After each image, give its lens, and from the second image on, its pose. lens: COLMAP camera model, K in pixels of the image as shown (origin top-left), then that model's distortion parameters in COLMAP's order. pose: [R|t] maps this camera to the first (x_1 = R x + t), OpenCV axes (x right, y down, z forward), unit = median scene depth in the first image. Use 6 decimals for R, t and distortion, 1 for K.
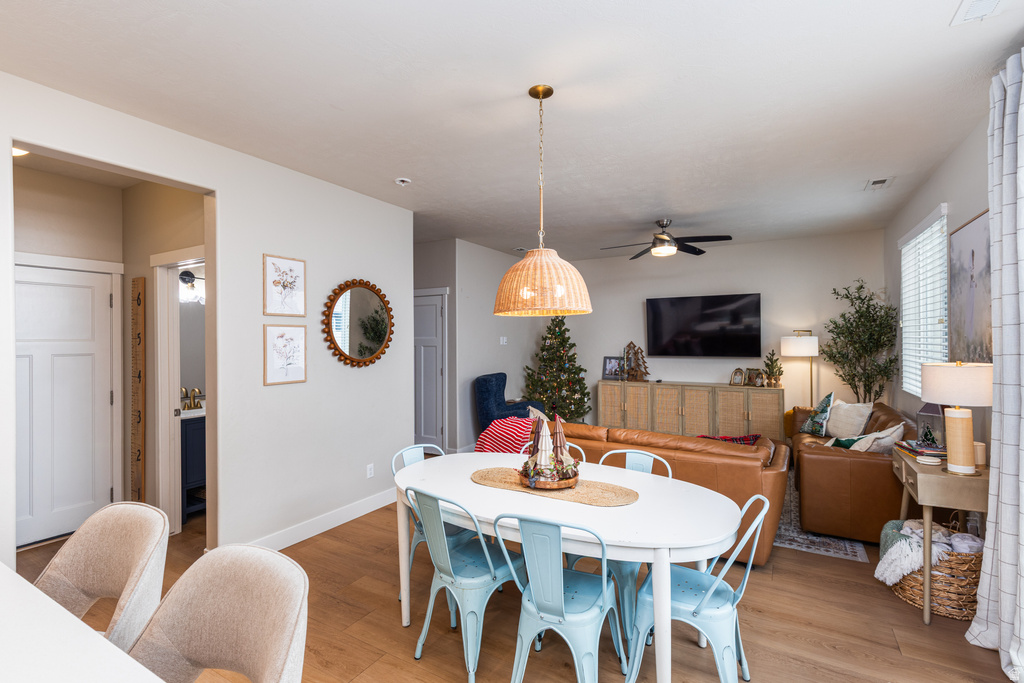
lens RADIAL K [[465.2, 0, 514.6], [0, 465.2, 339.5], [0, 0, 1]] dist [0.007653, -0.000568]
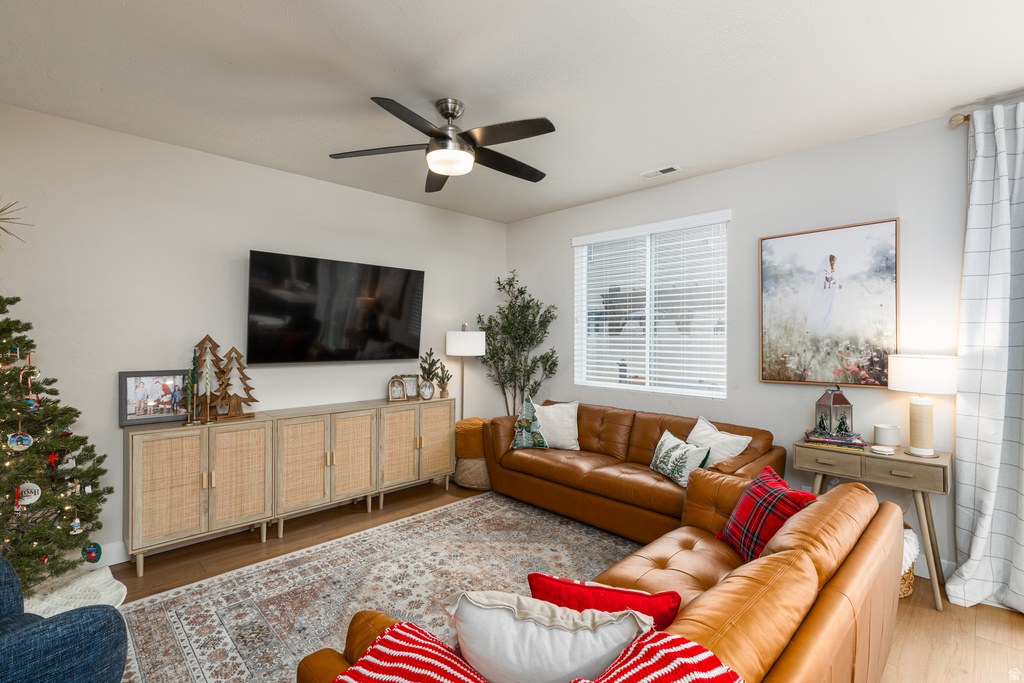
lens RADIAL K [[465.2, 0, 518.4], [0, 465.2, 339.2], [0, 0, 1]] dist [0.007653, -0.000568]
pose [[0.253764, 0.002884, 0.967262, -0.145872], [-0.004714, 0.999987, -0.001745, 0.008541], [-0.967255, -0.004117, 0.253774, 0.691373]]
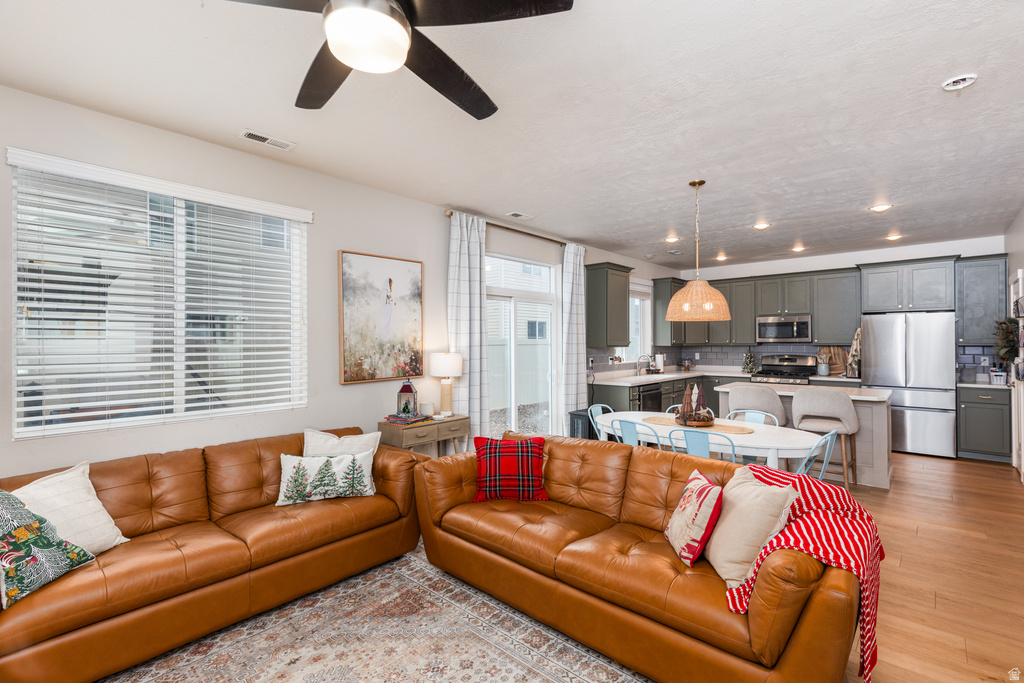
lens RADIAL K [[465.2, 0, 513.7], [0, 465.2, 339.8], [0, 0, 1]] dist [0.007653, -0.000568]
pose [[-0.979395, 0.011279, 0.201637, 0.149008], [0.010769, 0.999935, -0.003627, 0.004478], [-0.201665, -0.001381, -0.979454, 1.119489]]
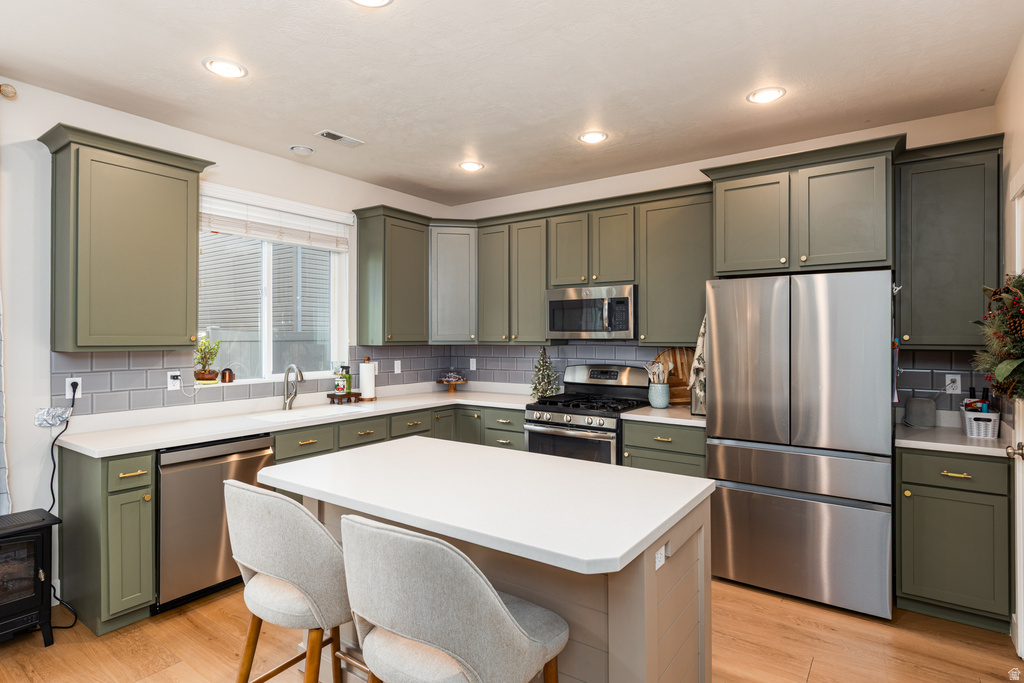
lens RADIAL K [[539.5, 0, 517.1], [0, 539.5, 334.1], [0, 0, 1]] dist [0.007938, -0.000737]
pose [[-0.996675, 0.005902, 0.081270, -0.273020], [0.005729, 0.999981, -0.002353, 0.008313], [-0.081282, -0.001879, -0.996689, 0.468272]]
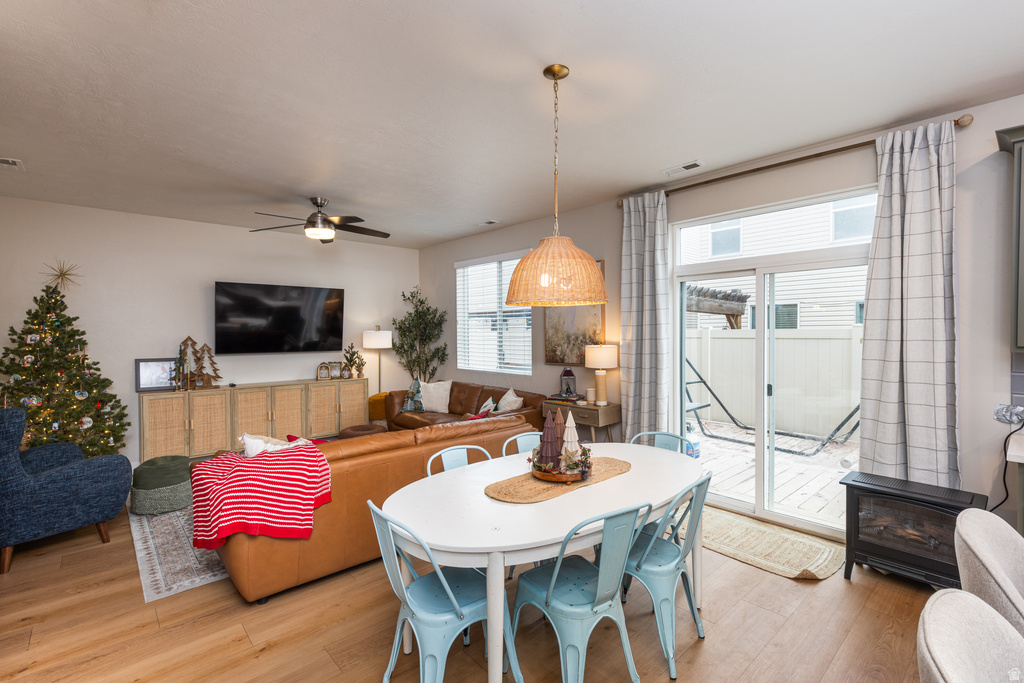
lens RADIAL K [[465.2, 0, 519.1], [0, 465.2, 339.6], [0, 0, 1]] dist [0.007653, -0.000568]
pose [[0.295246, -0.011738, 0.955349, -0.366628], [0.003473, 0.999931, 0.011213, 0.003282], [-0.955415, 0.000007, 0.295267, 0.326320]]
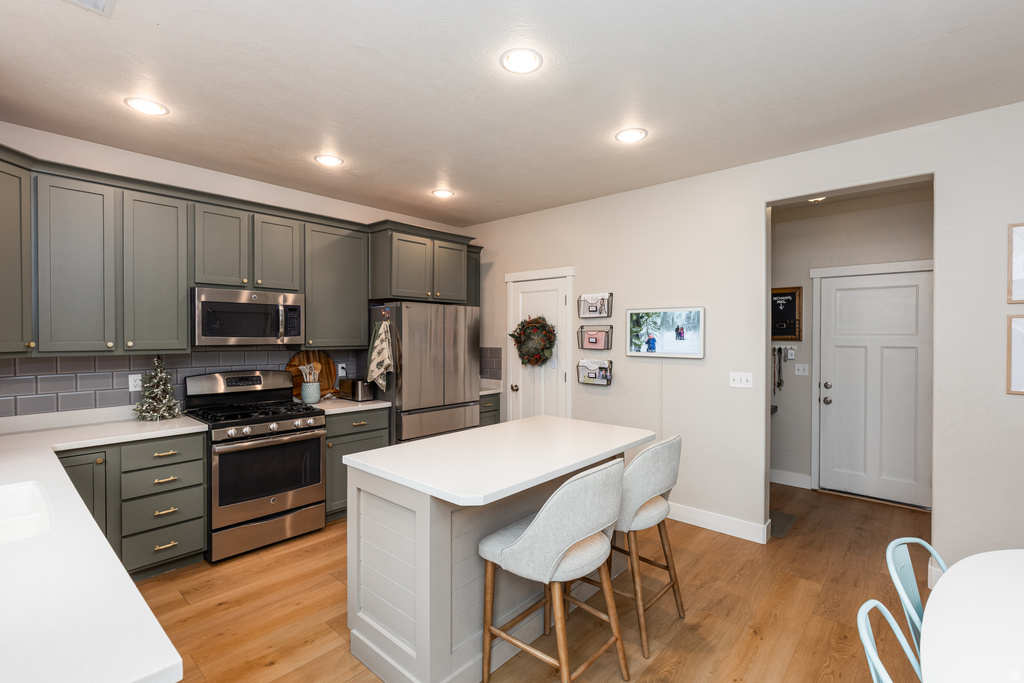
lens RADIAL K [[465.2, 0, 508.9], [0, 465.2, 337.4], [0, 0, 1]] dist [0.007653, -0.000568]
pose [[-0.198381, 0.009802, -0.980076, 0.219462], [0.000233, 0.999950, 0.009954, -0.001721], [0.980125, 0.001747, -0.198374, 0.183548]]
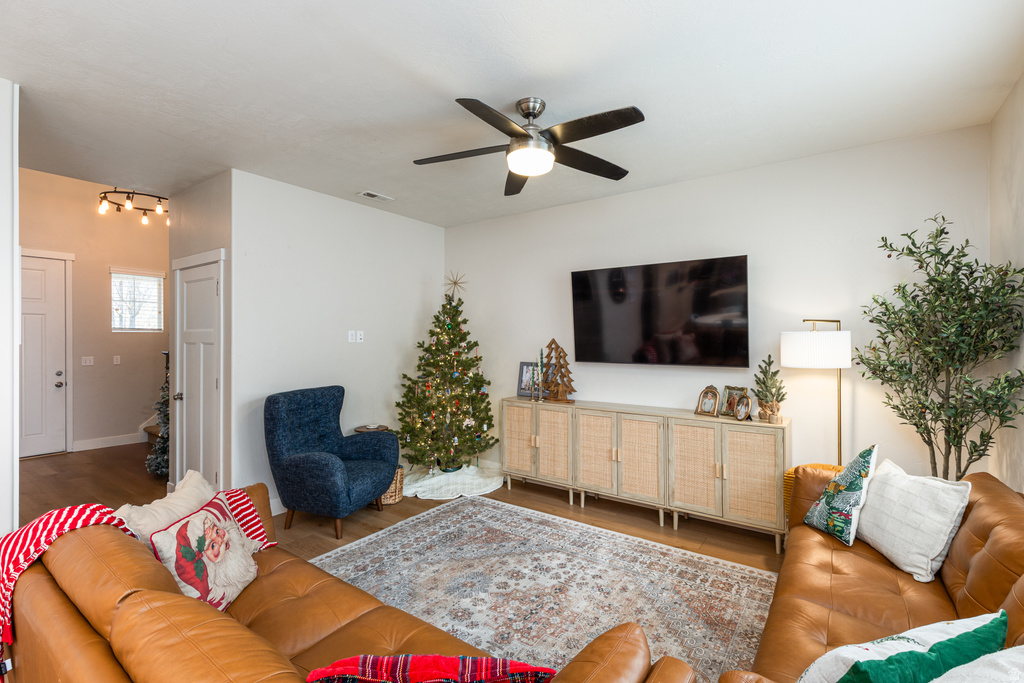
lens RADIAL K [[465.2, 0, 516.2], [0, 465.2, 339.7], [0, 0, 1]] dist [0.007653, -0.000568]
pose [[0.995827, 0.006811, -0.091010, 0.308747], [-0.006667, 0.999976, 0.001887, 0.005011], [0.091021, -0.001272, 0.995848, 0.422253]]
